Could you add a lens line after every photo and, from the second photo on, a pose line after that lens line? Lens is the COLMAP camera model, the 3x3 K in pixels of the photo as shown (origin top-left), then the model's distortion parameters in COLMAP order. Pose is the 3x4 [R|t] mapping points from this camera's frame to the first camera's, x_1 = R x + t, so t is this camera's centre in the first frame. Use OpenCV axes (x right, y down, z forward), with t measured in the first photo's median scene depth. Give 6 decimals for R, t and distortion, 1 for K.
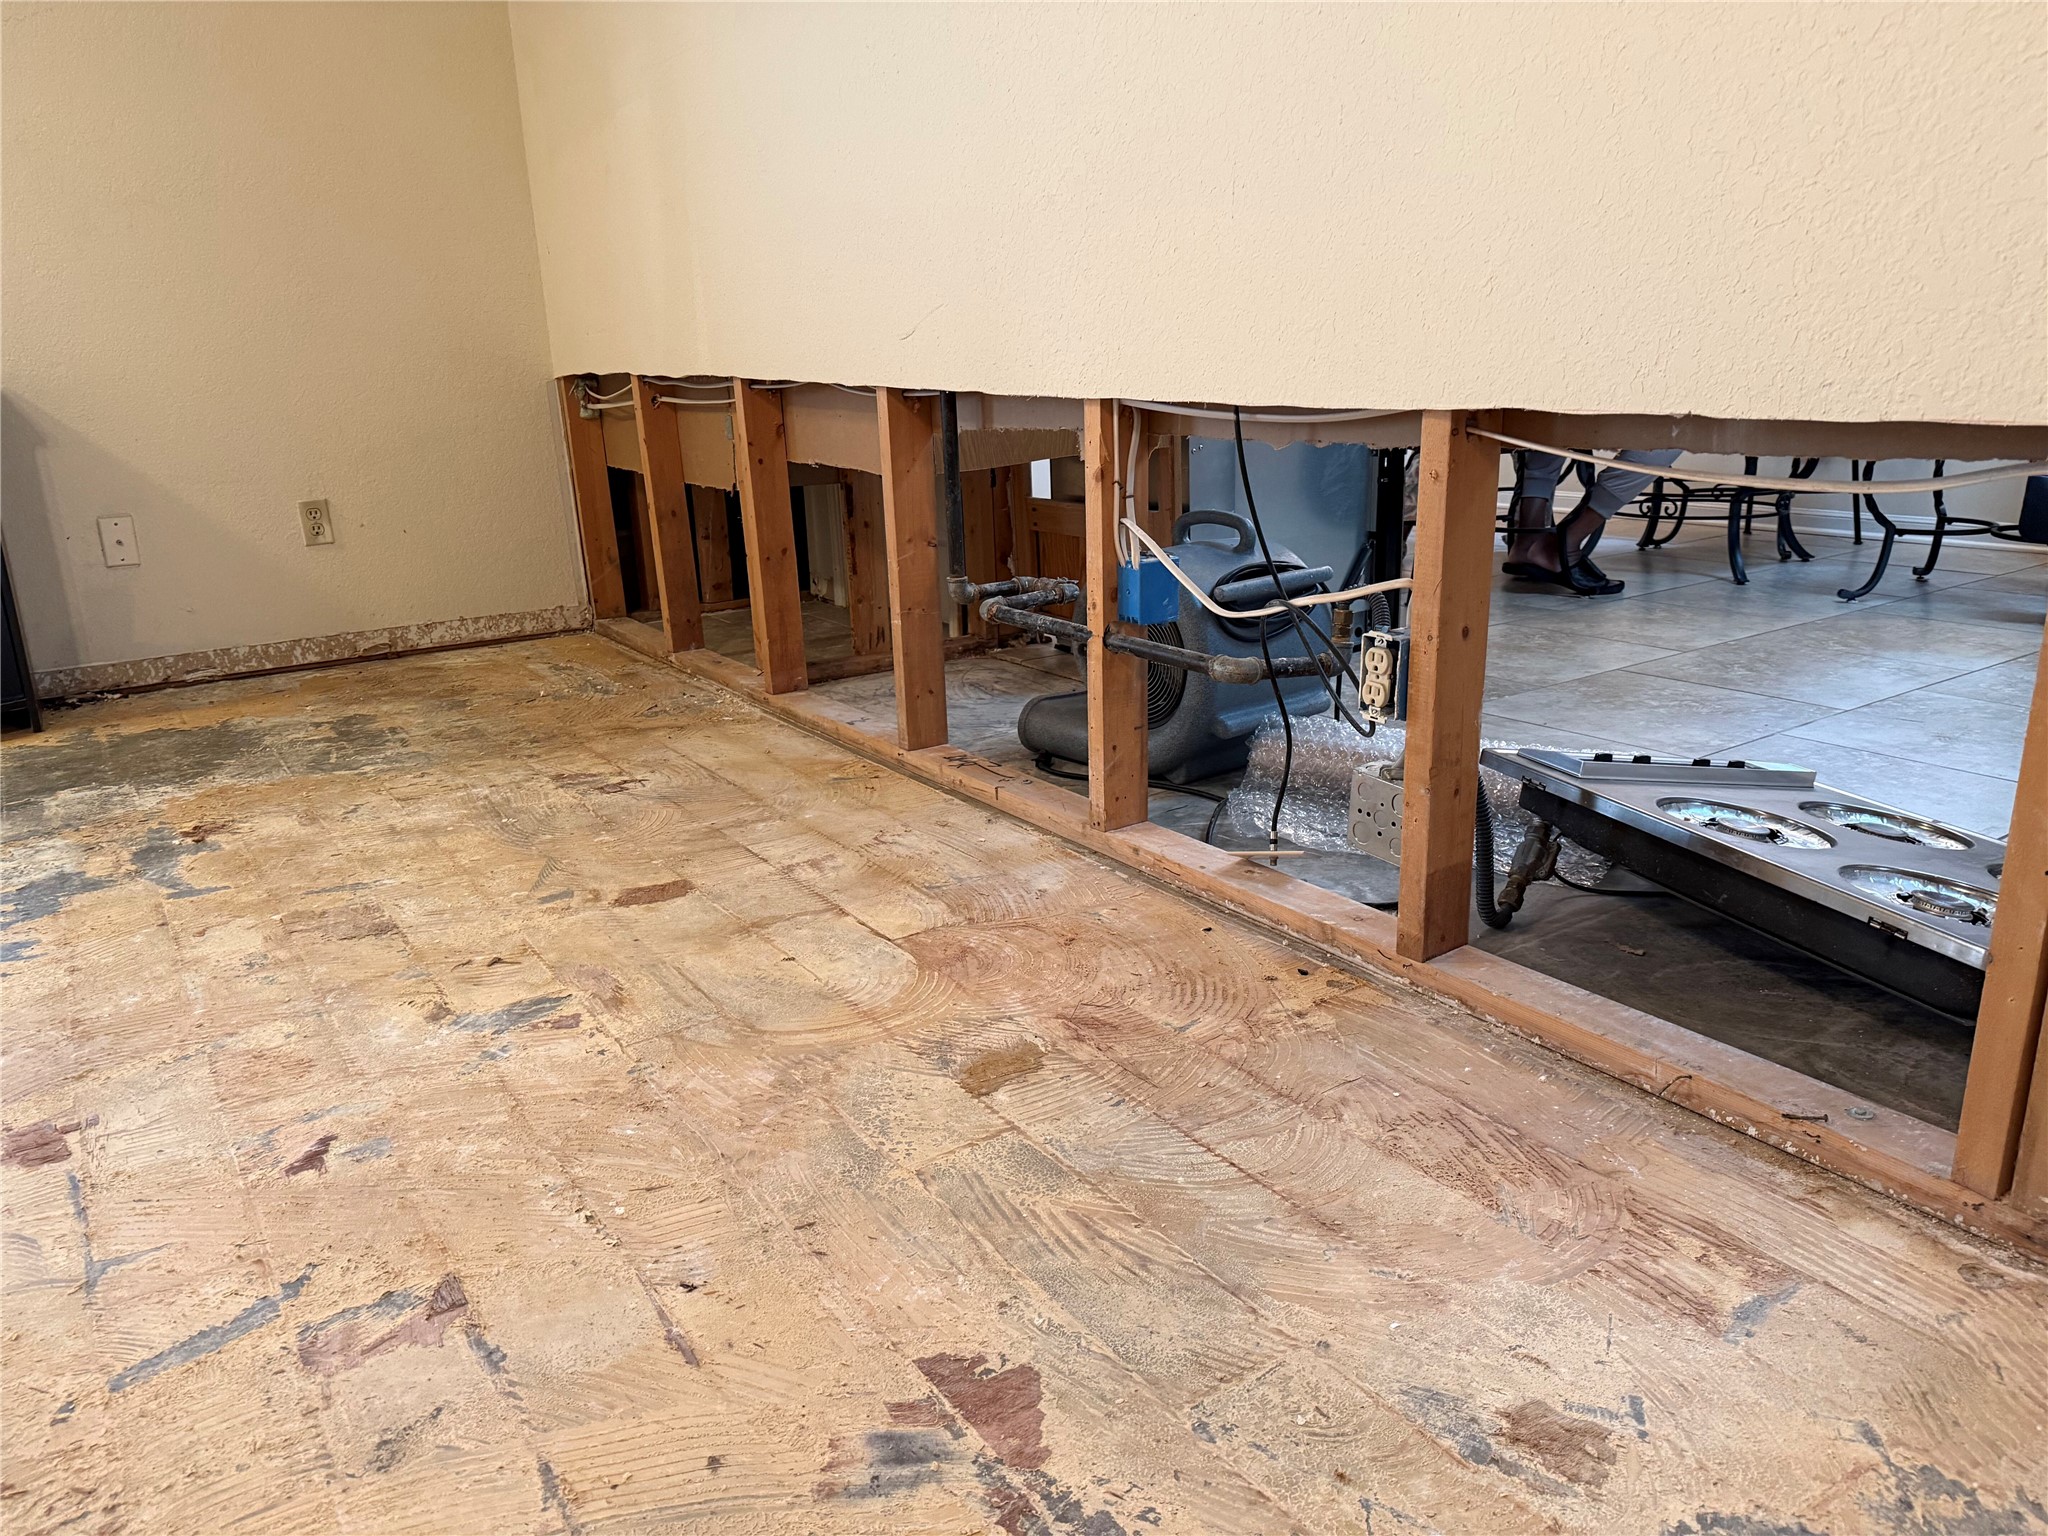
lens RADIAL K [[1433.1, 0, 1049.8], [0, 1433.1, 796.4], [0, 0, 1]] dist [0.050486, -0.058601]
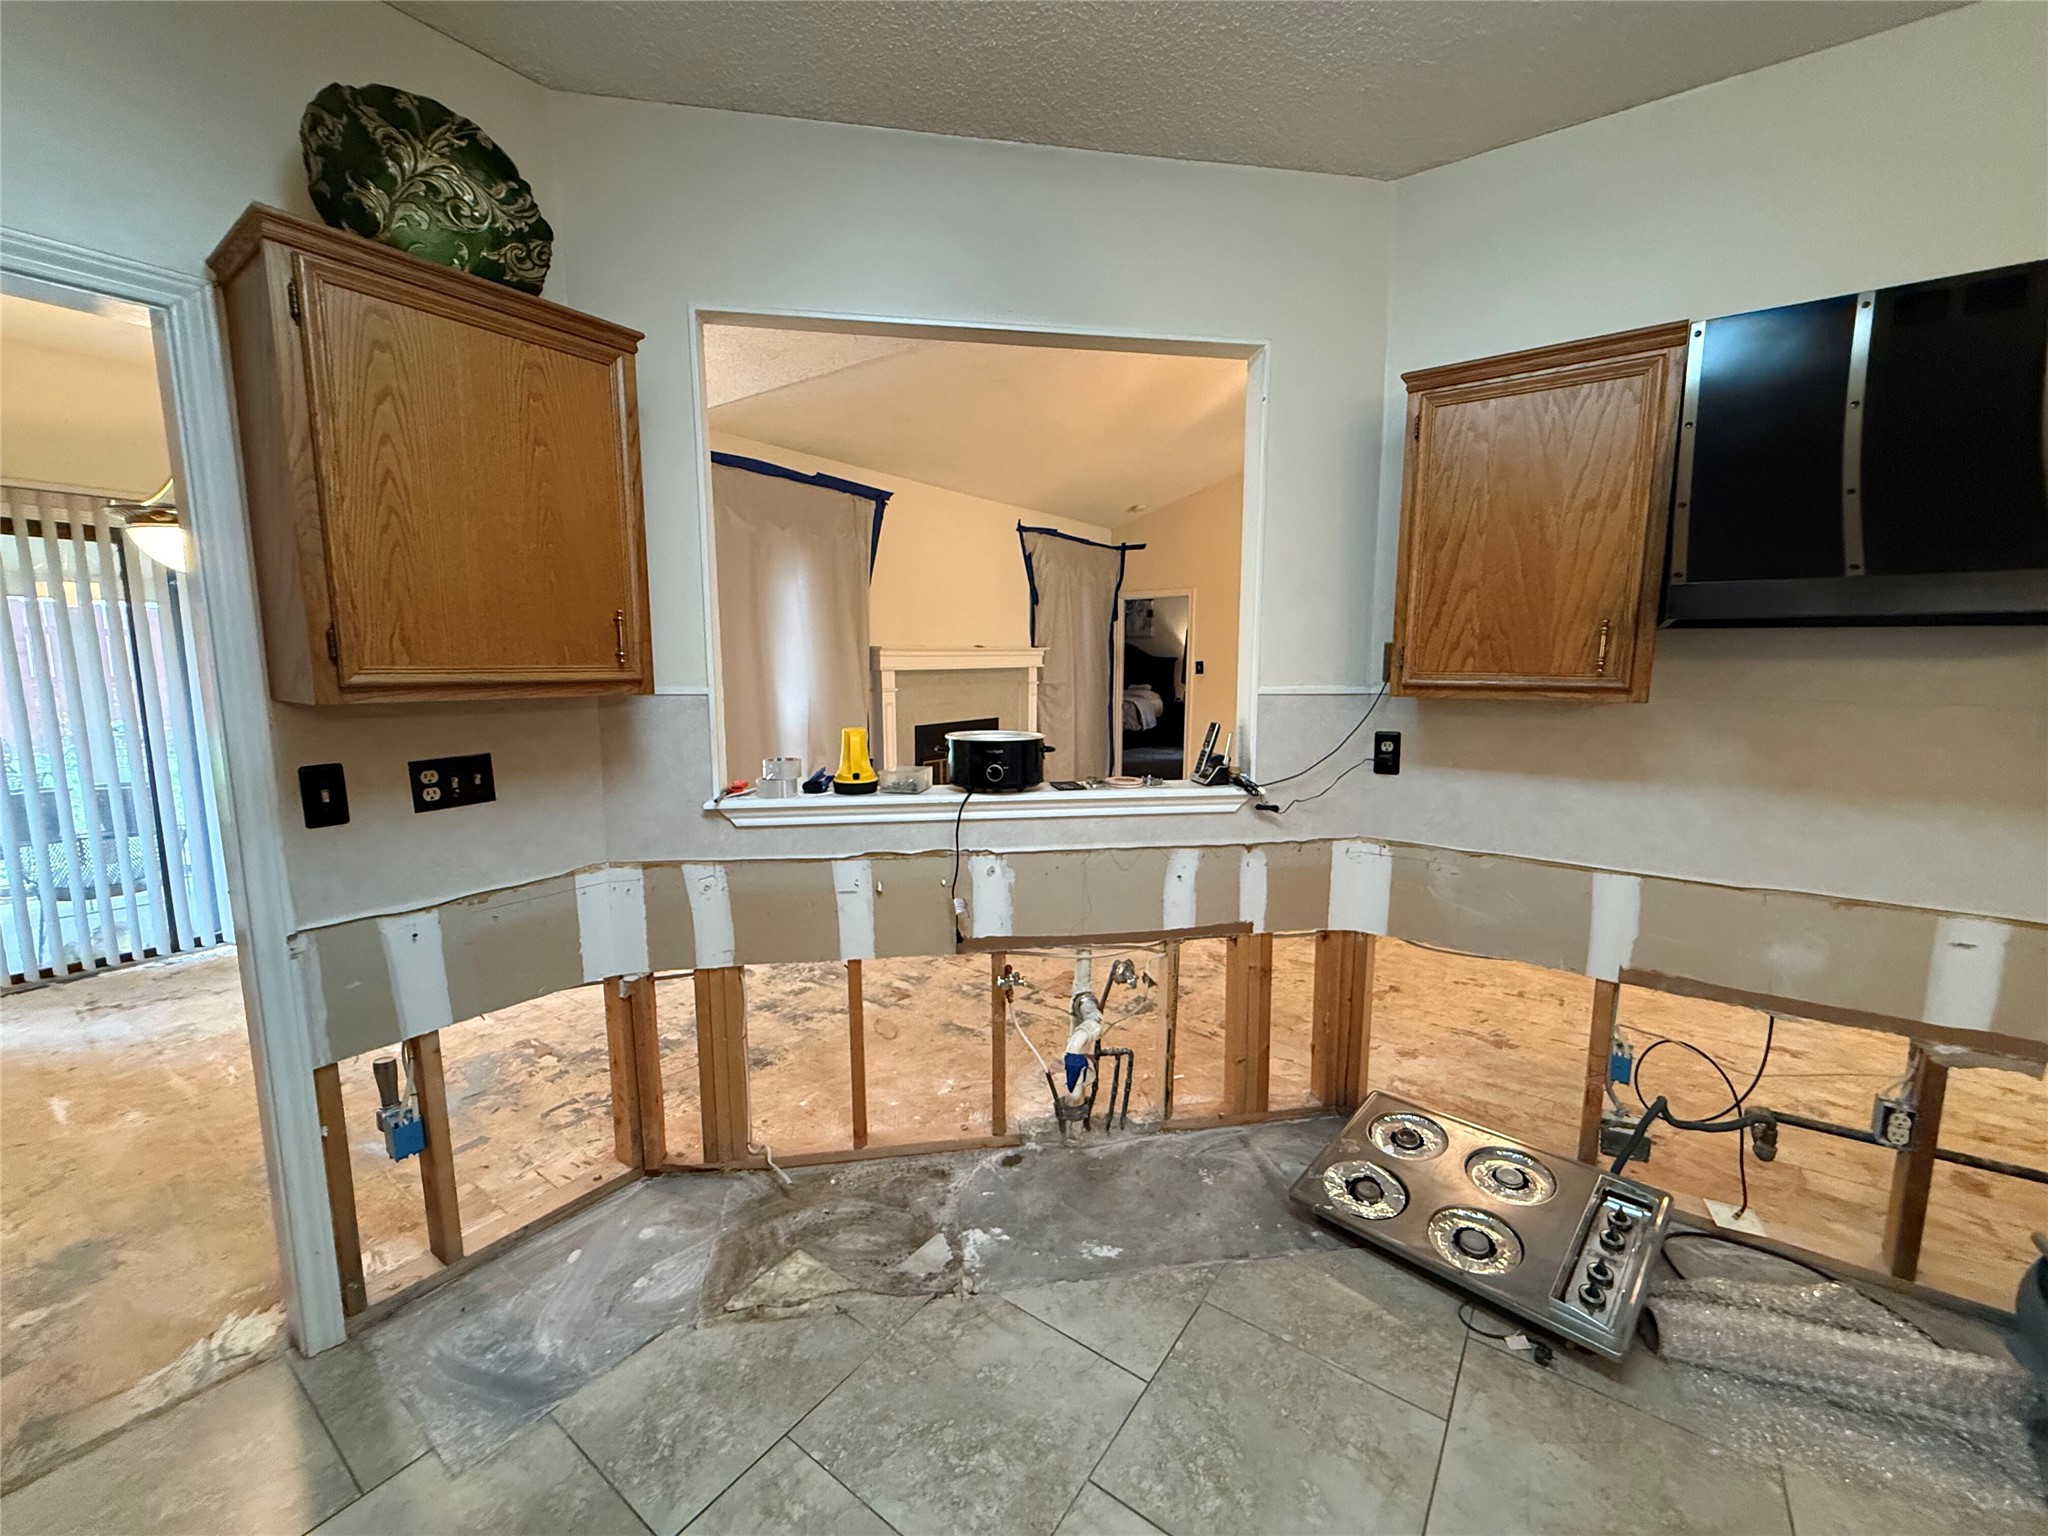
lens RADIAL K [[814.8, 0, 1023.1], [0, 814.8, 769.8], [0, 0, 1]] dist [-0.000694, 0.000276]
pose [[-0.943194, 0.076571, -0.323298, 1.244547], [-0.073058, 0.901464, 0.426645, -0.813357], [0.324110, 0.426028, -0.844661, 1.277380]]
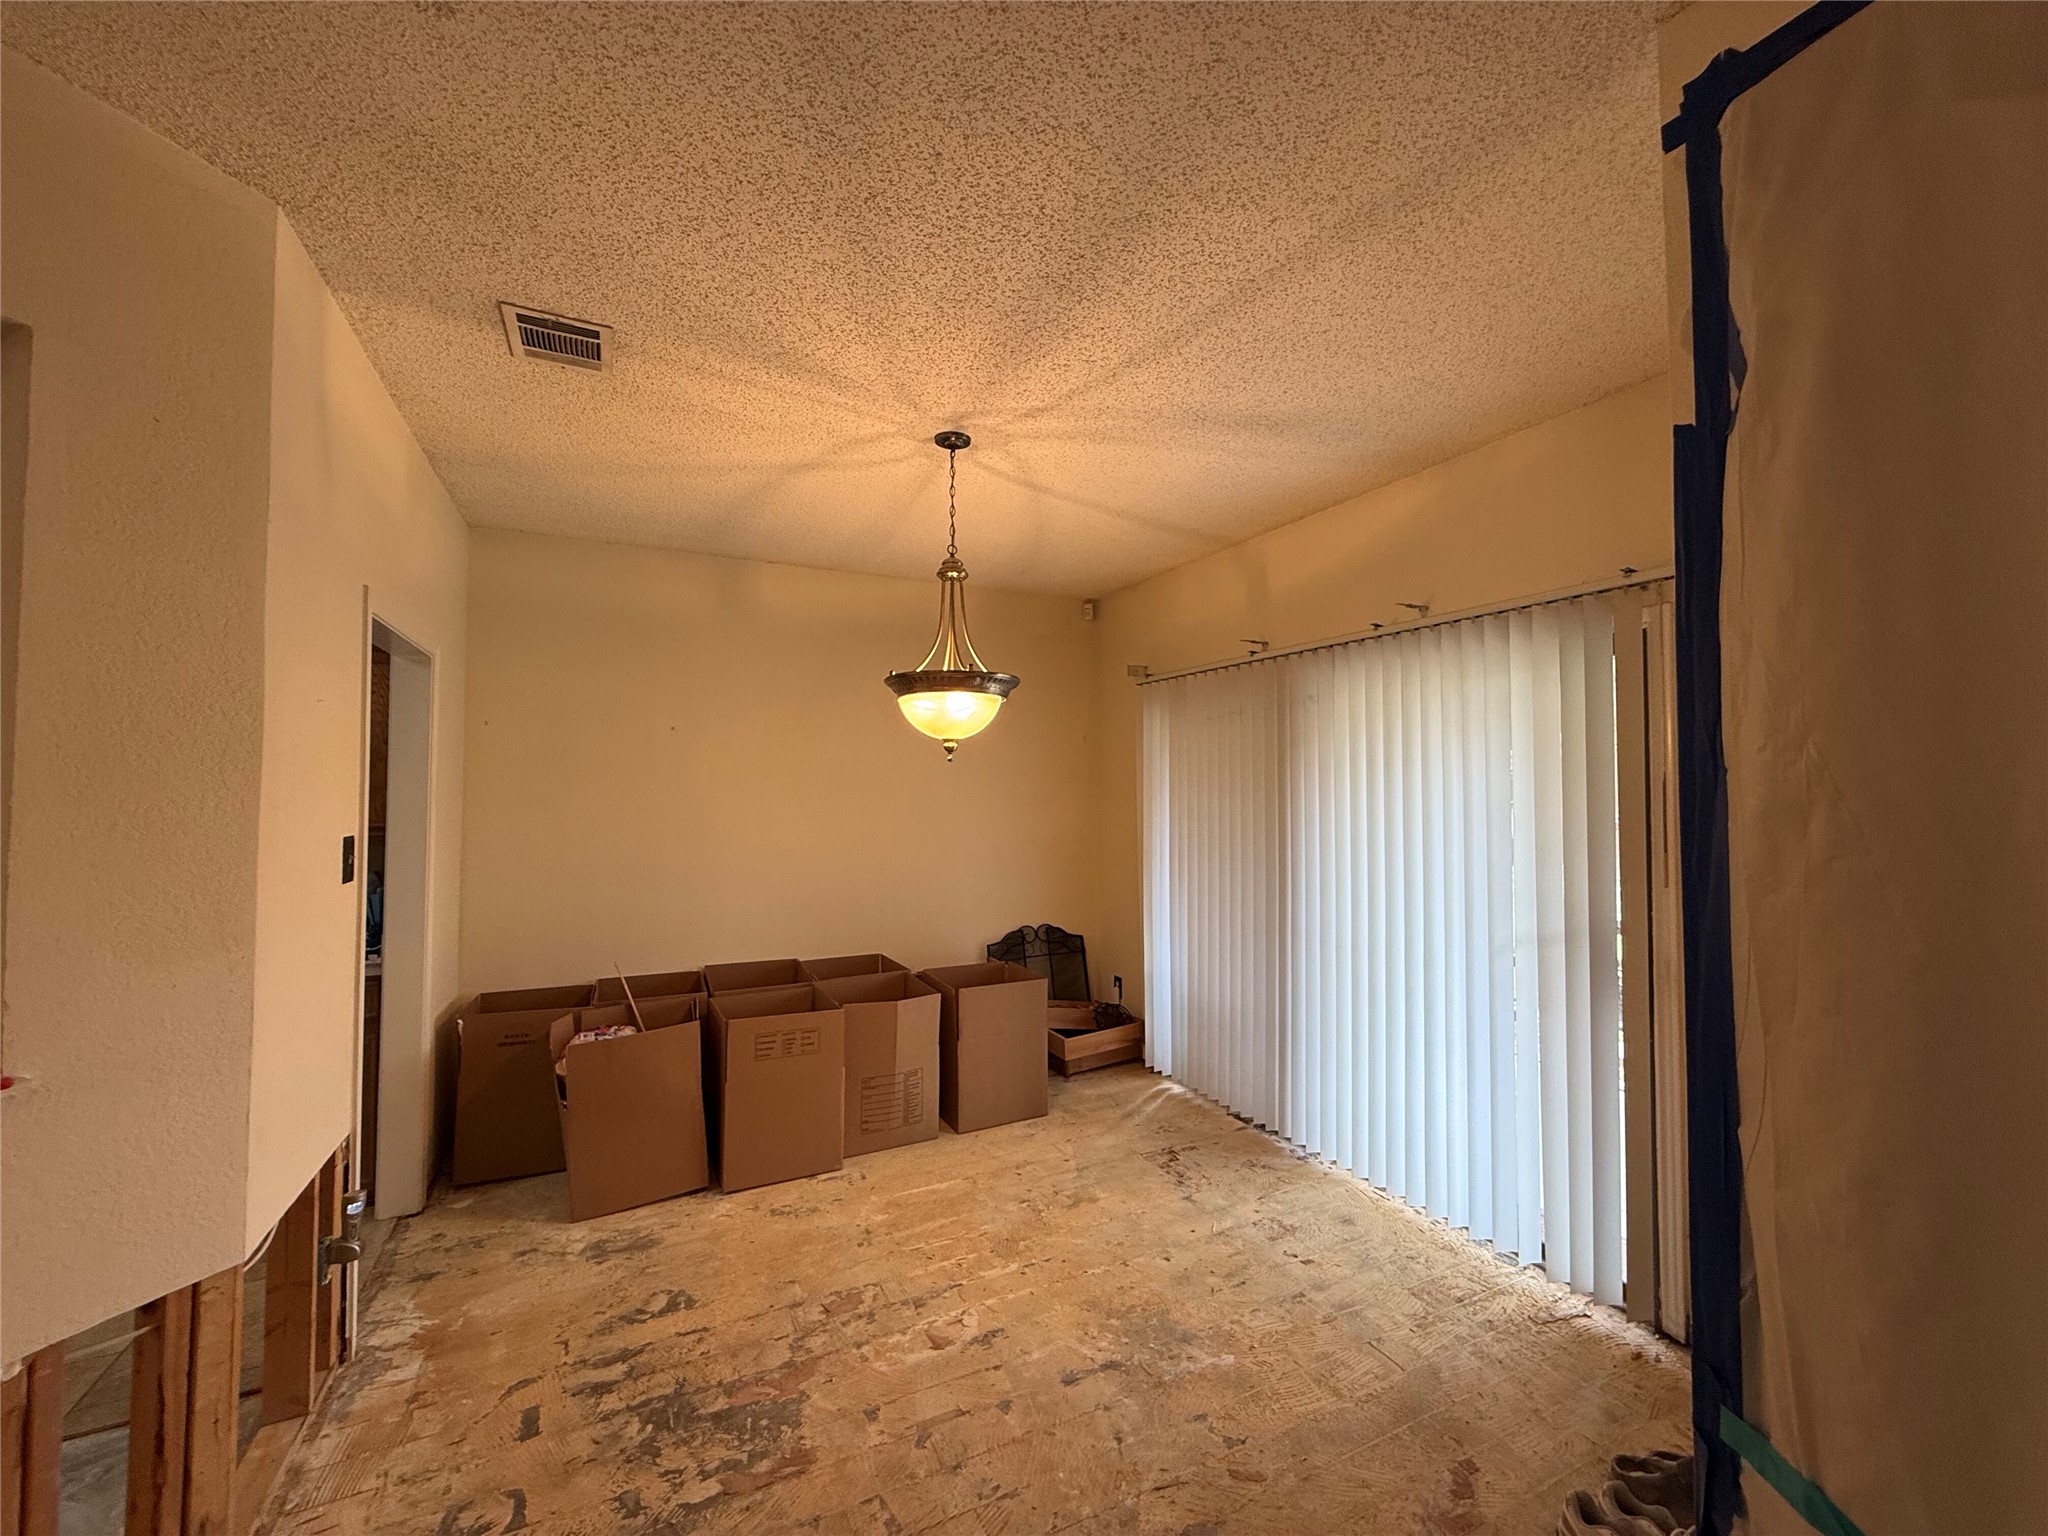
lens RADIAL K [[814.8, 0, 1028.1], [0, 814.8, 771.2], [0, 0, 1]] dist [-0.000694, 0.000276]
pose [[0.145720, 0.058256, 0.987609, 0.756997], [0.295742, 0.950053, -0.099677, -0.222542], [-0.944088, 0.306602, 0.121213, -0.653701]]
